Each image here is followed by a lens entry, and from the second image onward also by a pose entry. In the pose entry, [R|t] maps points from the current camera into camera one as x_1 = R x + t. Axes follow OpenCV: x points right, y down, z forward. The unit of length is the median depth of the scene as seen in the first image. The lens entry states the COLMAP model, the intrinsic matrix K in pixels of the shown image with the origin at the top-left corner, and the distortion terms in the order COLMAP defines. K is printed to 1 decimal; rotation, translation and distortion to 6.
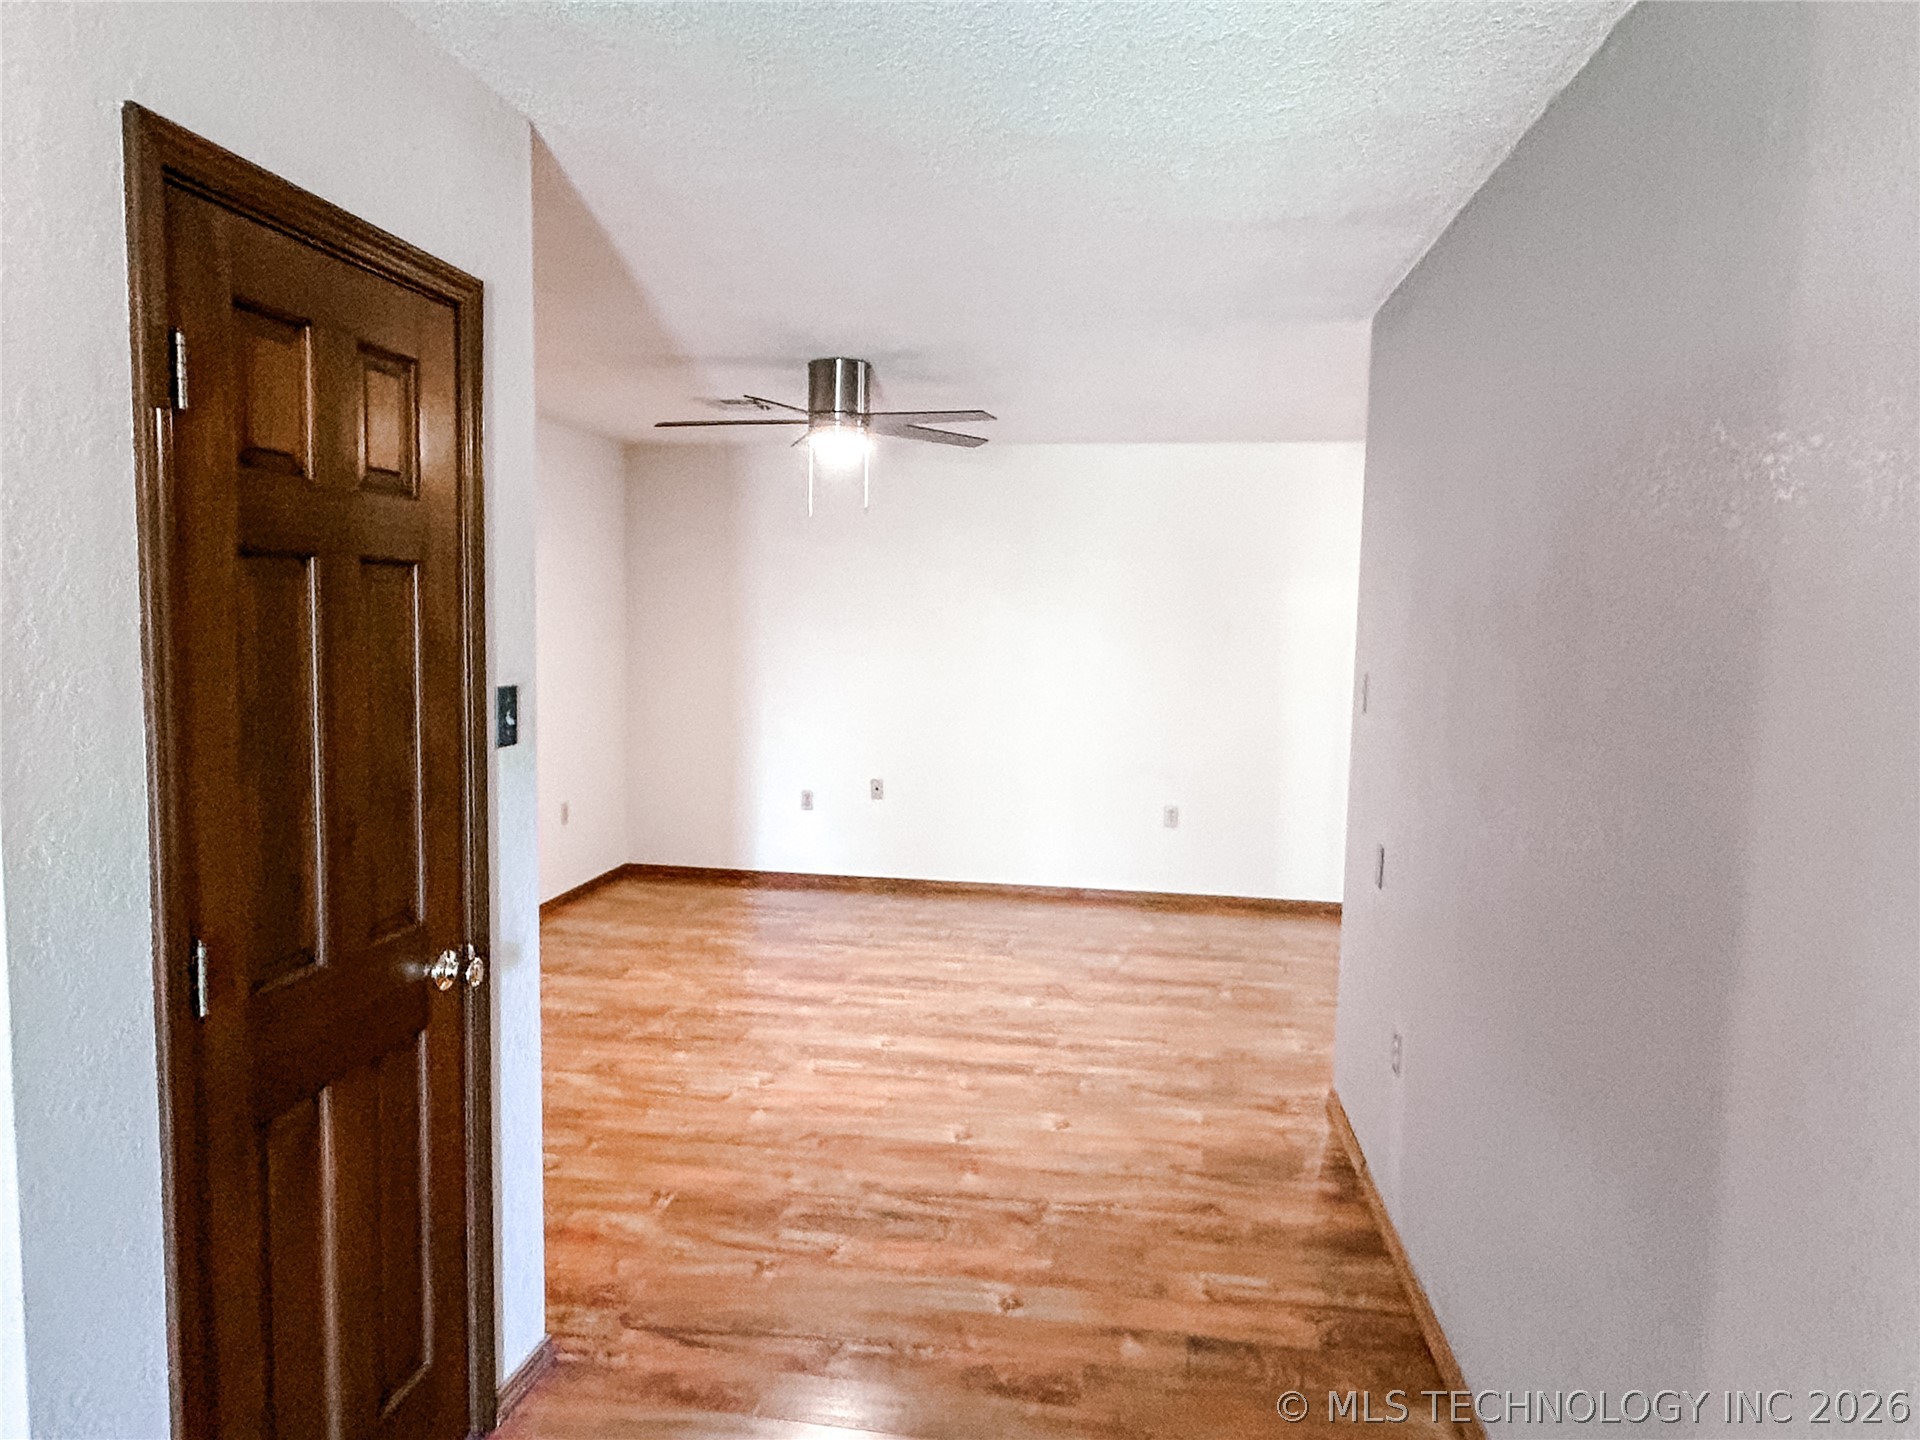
lens RADIAL K [[1199.1, 0, 949.5], [0, 1199.1, 712.8], [0, 0, 1]] dist [-0.018274, 0.015376]
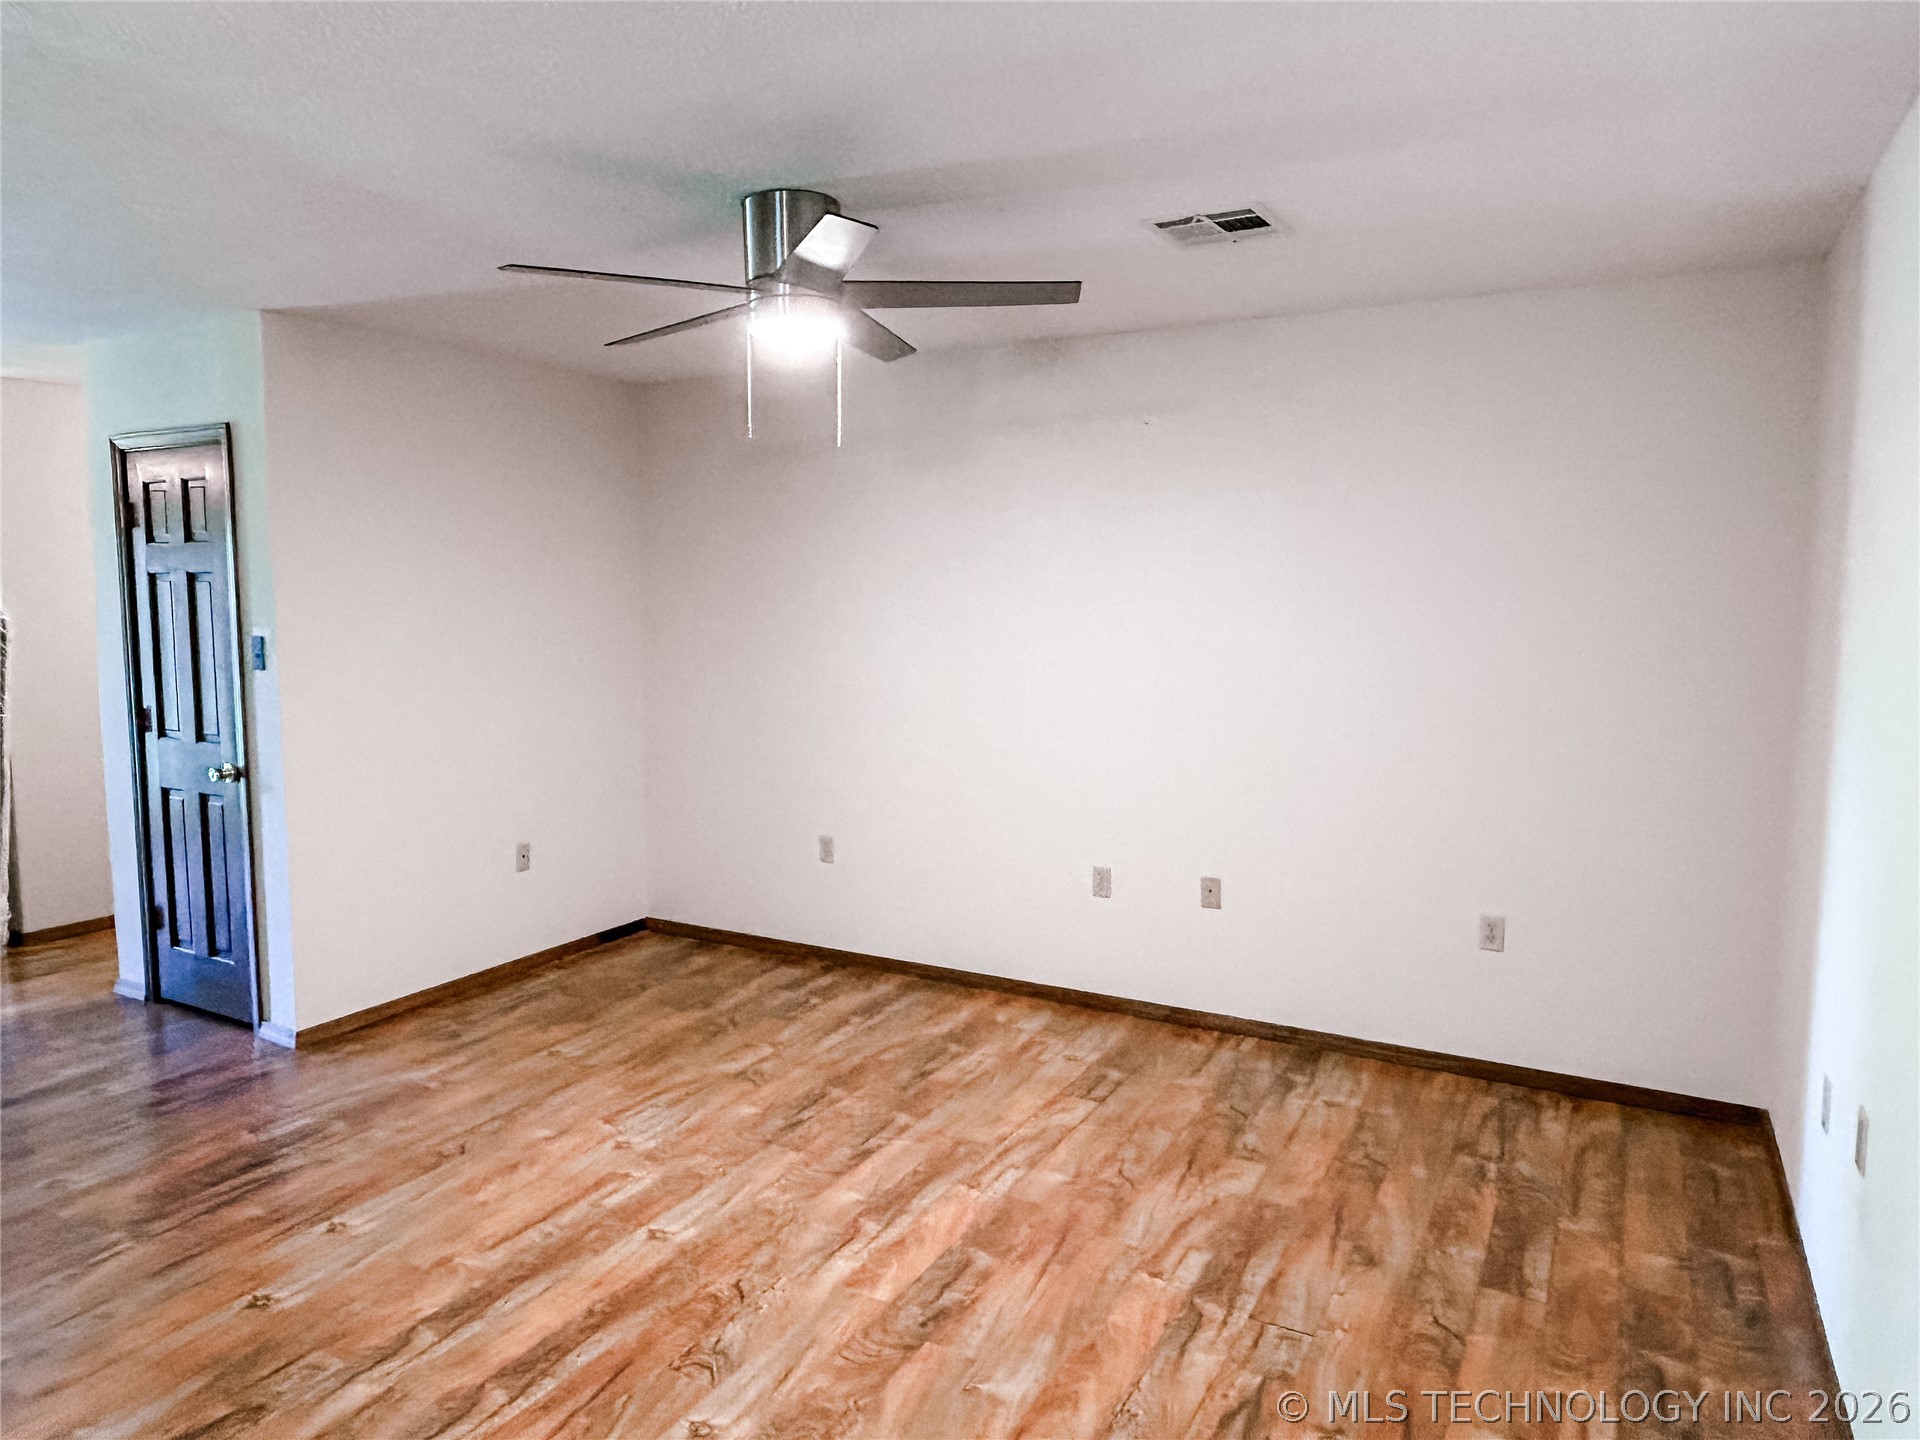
lens RADIAL K [[1232.1, 0, 947.0], [0, 1232.1, 723.9], [0, 0, 1]] dist [-0.000790, -0.005537]
pose [[-0.346697, 0.081662, -0.934415, 0.535809], [-0.091769, 0.988470, 0.120435, -0.111978], [0.933477, 0.127505, -0.335206, 1.387253]]
